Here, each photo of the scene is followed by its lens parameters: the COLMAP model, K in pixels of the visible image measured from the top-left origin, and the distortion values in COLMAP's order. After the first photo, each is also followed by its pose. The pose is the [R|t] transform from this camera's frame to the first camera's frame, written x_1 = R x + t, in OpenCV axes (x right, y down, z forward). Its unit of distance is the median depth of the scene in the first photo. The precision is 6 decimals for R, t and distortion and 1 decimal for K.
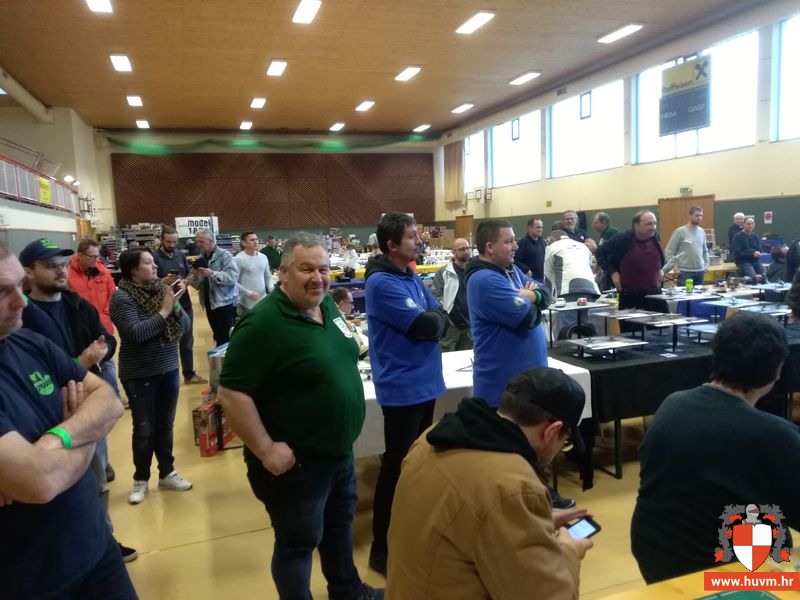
lens RADIAL K [[615.5, 0, 399.2], [0, 615.5, 300.5], [0, 0, 1]] dist [0.003493, 0.001087]
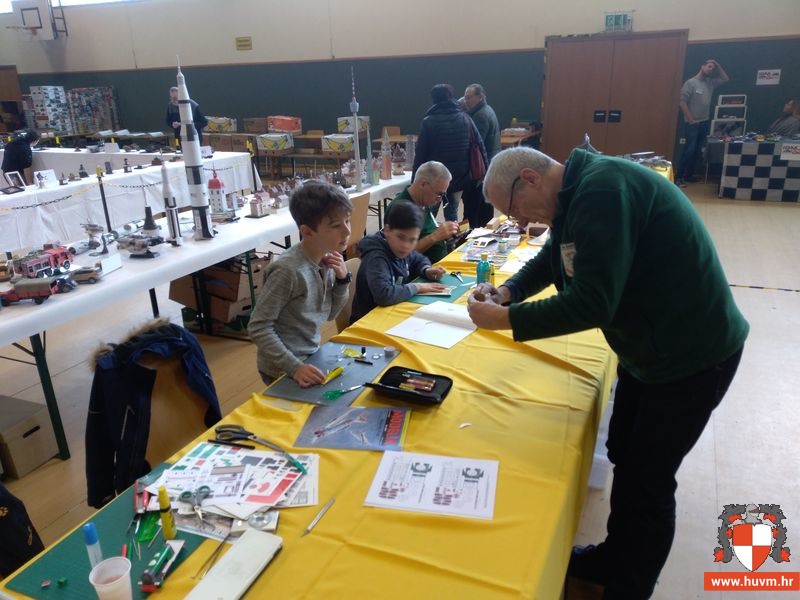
lens RADIAL K [[615.5, 0, 401.8], [0, 615.5, 302.0], [0, 0, 1]] dist [0.003493, 0.001087]
pose [[0.681752, -0.225204, 0.696058, -0.058769], [0.081377, 0.968881, 0.233769, -0.050570], [-0.727043, -0.102729, 0.678863, 0.465098]]
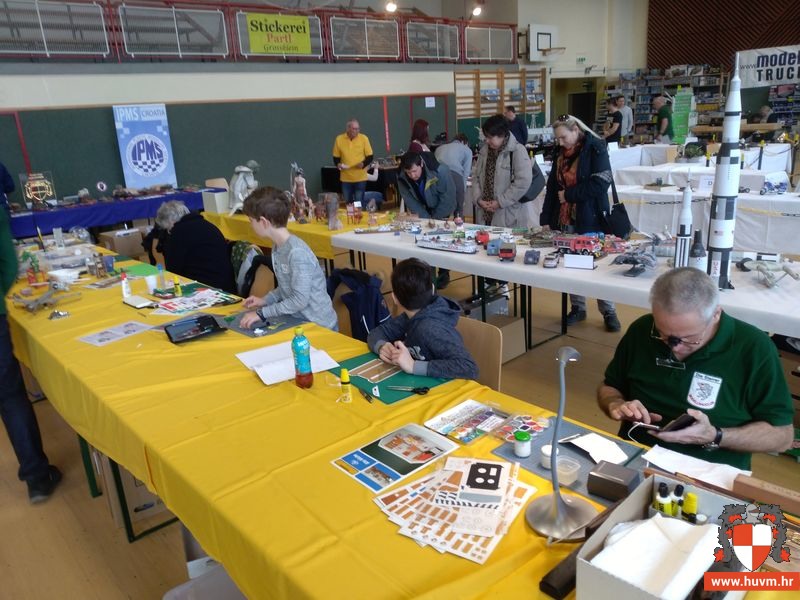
lens RADIAL K [[615.5, 0, 400.8], [0, 615.5, 298.5], [0, 0, 1]] dist [0.003493, 0.001087]
pose [[0.384277, 0.285784, -0.877872, 0.078466], [-0.063324, 0.956802, 0.283760, -0.060736], [0.921044, -0.053452, 0.385774, 0.500085]]
